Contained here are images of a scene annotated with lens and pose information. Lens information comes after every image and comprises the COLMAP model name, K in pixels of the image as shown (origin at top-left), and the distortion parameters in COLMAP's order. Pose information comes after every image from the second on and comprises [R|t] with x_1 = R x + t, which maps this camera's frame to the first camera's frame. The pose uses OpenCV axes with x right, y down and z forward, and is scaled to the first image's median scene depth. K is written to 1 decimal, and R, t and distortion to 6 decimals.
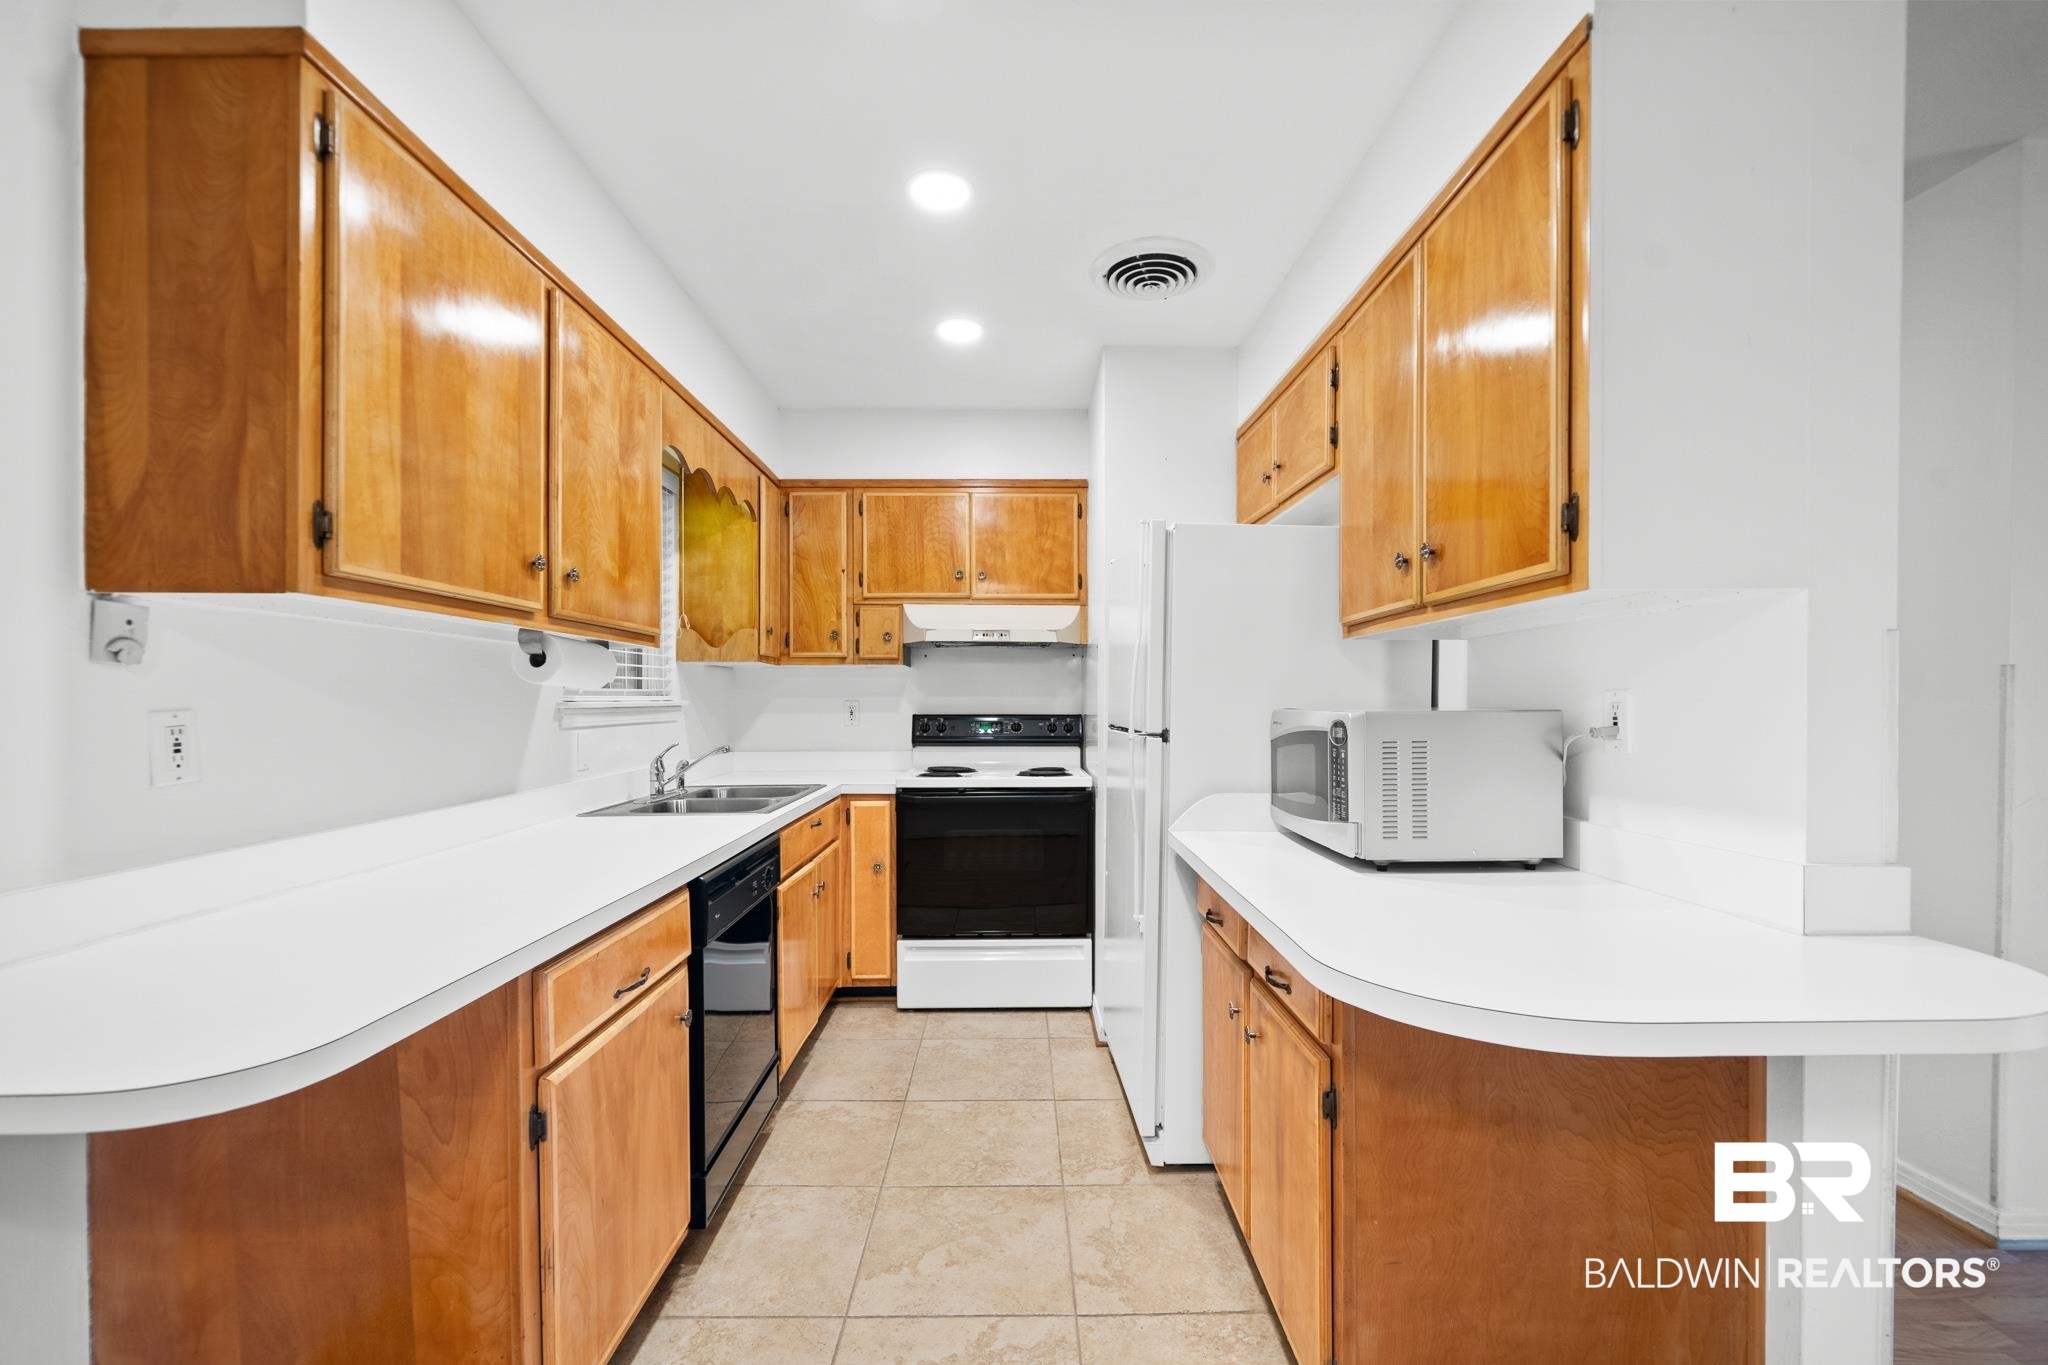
lens RADIAL K [[859.9, 0, 1023.7], [0, 859.9, 709.3], [0, 0, 1]] dist [0.001197, -0.000012]
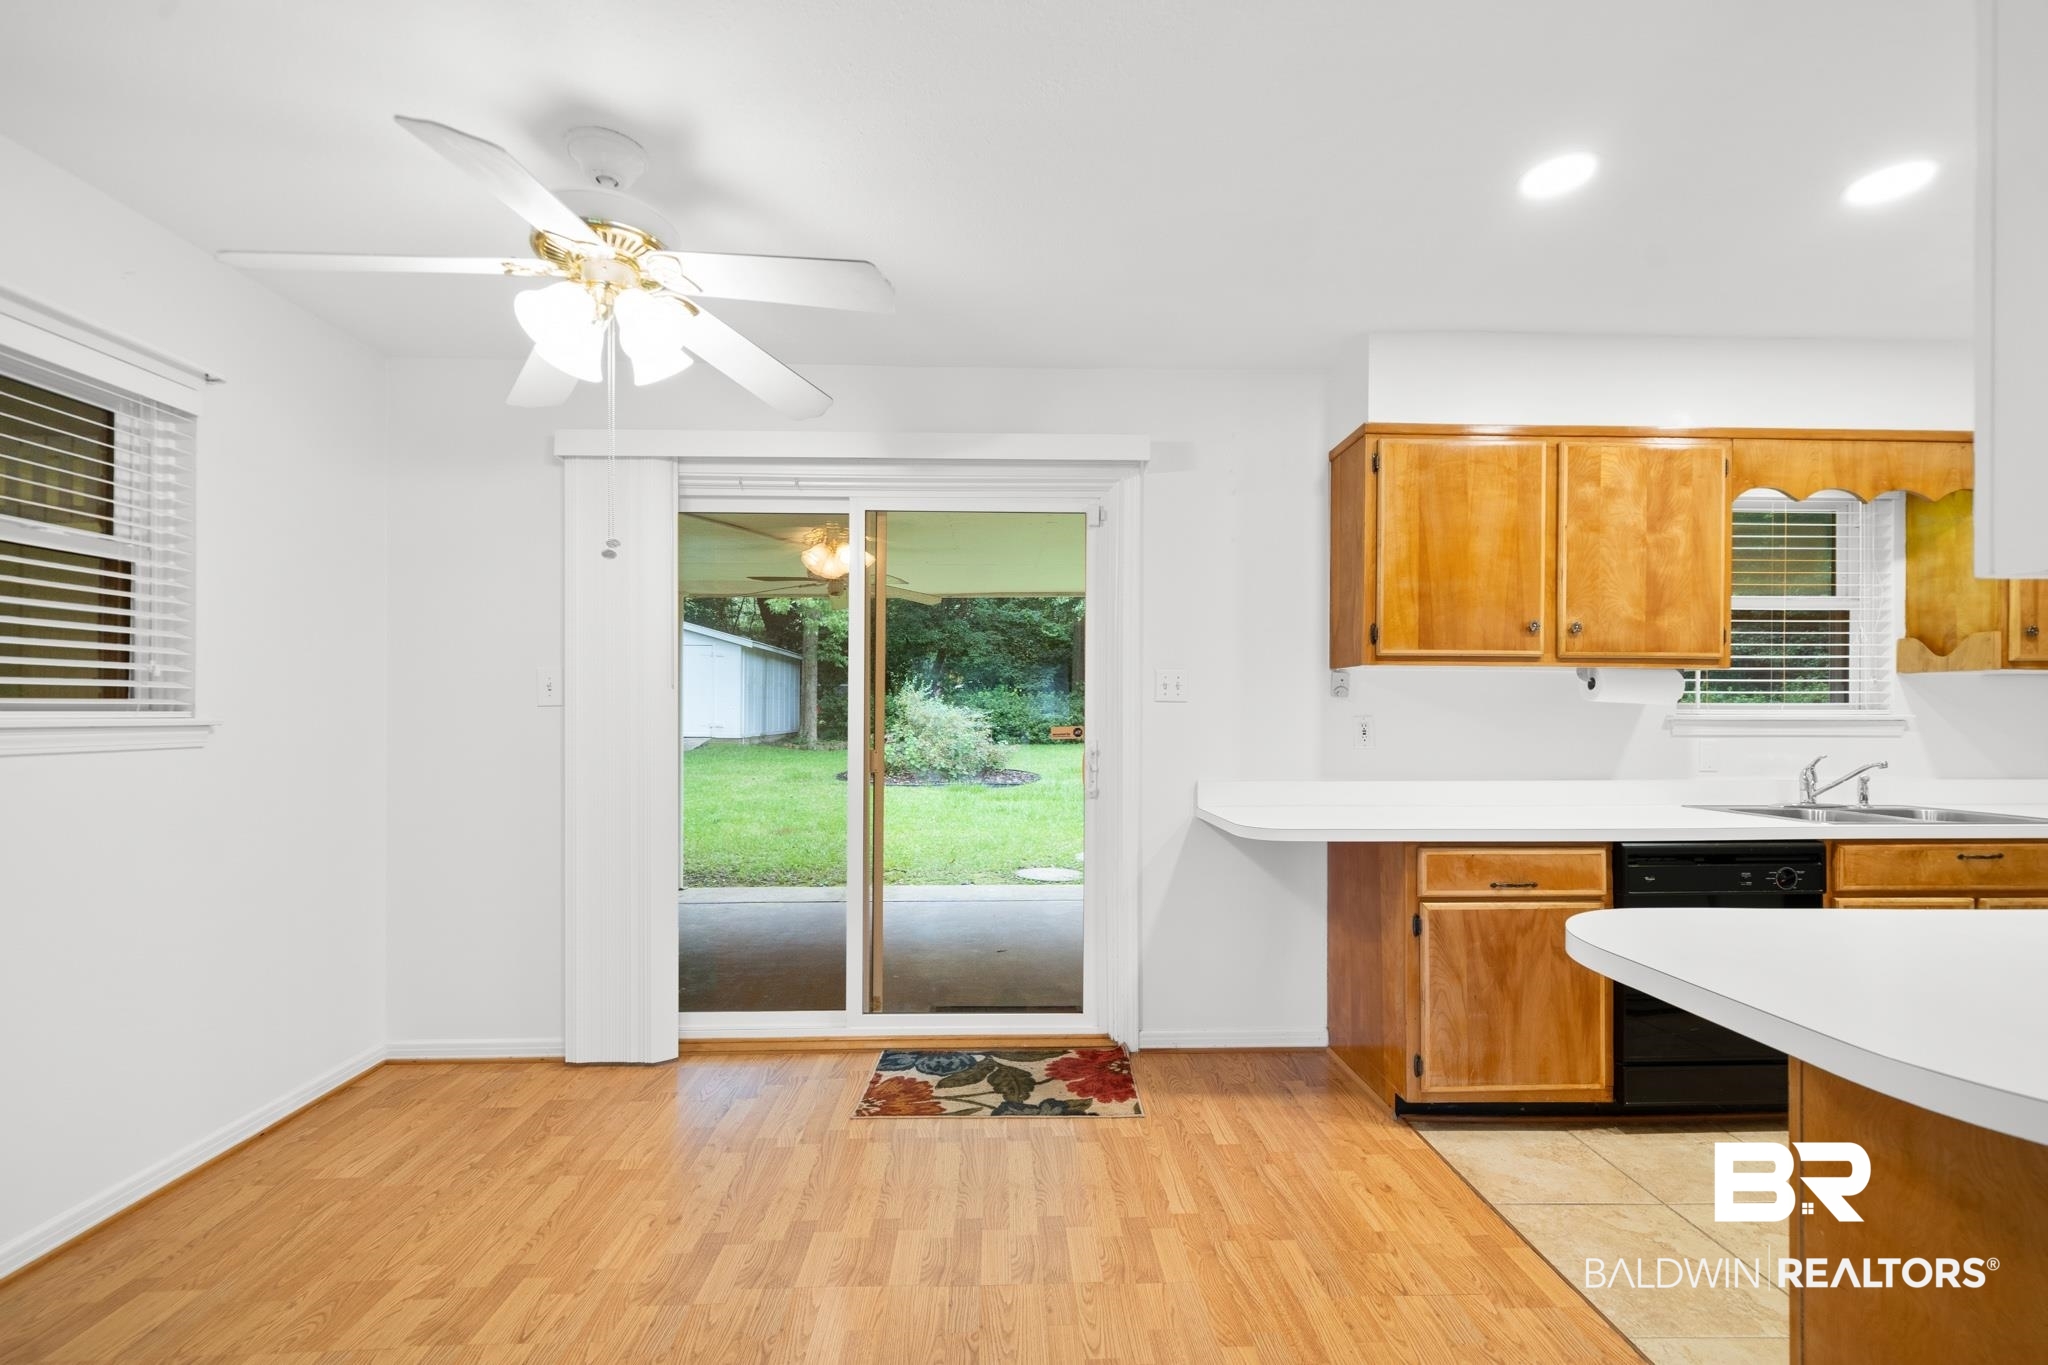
lens RADIAL K [[859.9, 0, 1023.7], [0, 859.9, 709.3], [0, 0, 1]] dist [0.001197, -0.000012]
pose [[0.022801, -0.001682, -0.999739, 1.020202], [-0.015195, 0.999882, -0.002029, 0.001014], [0.999625, 0.015238, 0.022772, 0.024824]]
